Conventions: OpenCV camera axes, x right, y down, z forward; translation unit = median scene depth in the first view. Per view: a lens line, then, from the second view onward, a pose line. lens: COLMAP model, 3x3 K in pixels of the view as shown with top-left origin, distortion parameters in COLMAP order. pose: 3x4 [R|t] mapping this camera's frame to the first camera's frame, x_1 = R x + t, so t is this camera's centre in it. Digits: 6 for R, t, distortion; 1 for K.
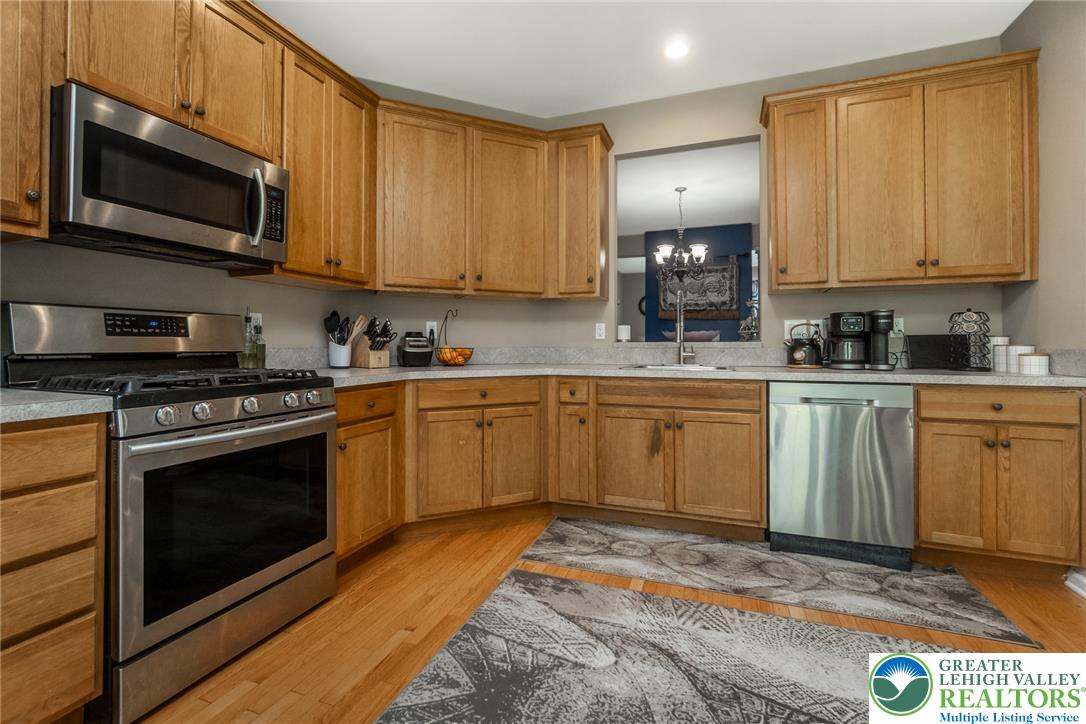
lens RADIAL K [[468.2, 0, 526.0], [0, 468.2, 342.2], [0, 0, 1]] dist [-0.003357, -0.000531]
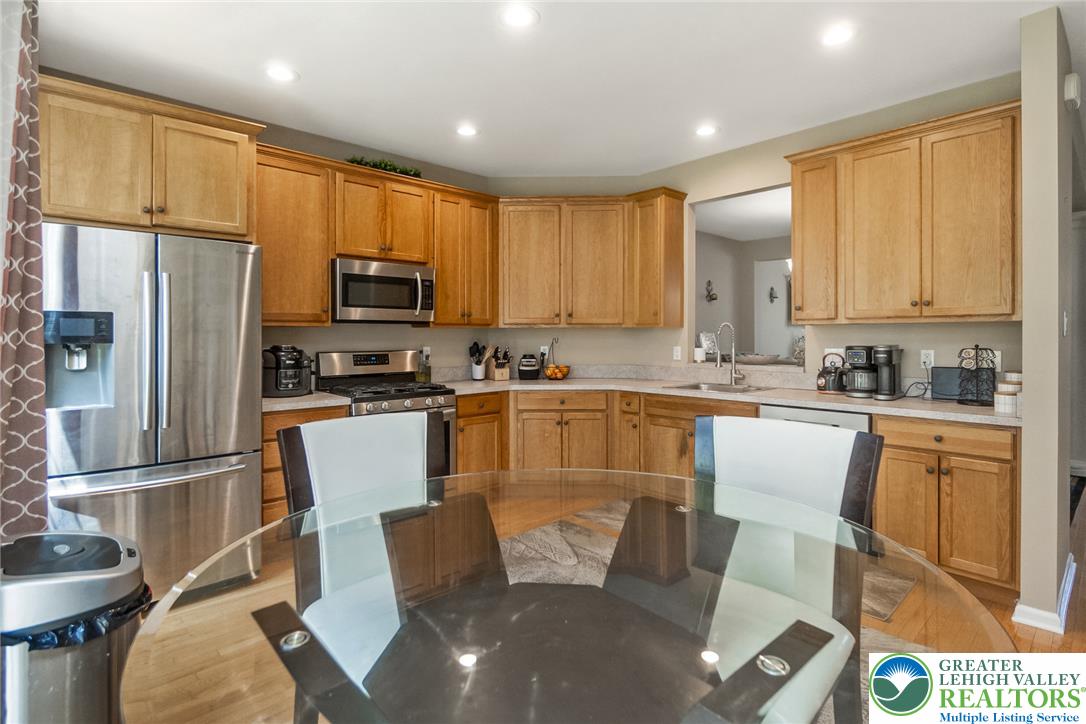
lens RADIAL K [[508.3, 0, 517.1], [0, 508.3, 345.8], [0, 0, 1]] dist [-0.000668, 0.001356]
pose [[0.886994, 0.000526, -0.461780, 0.558542], [0.009732, 0.999756, 0.019833, -0.101333], [0.461678, -0.022086, 0.886773, -0.472606]]
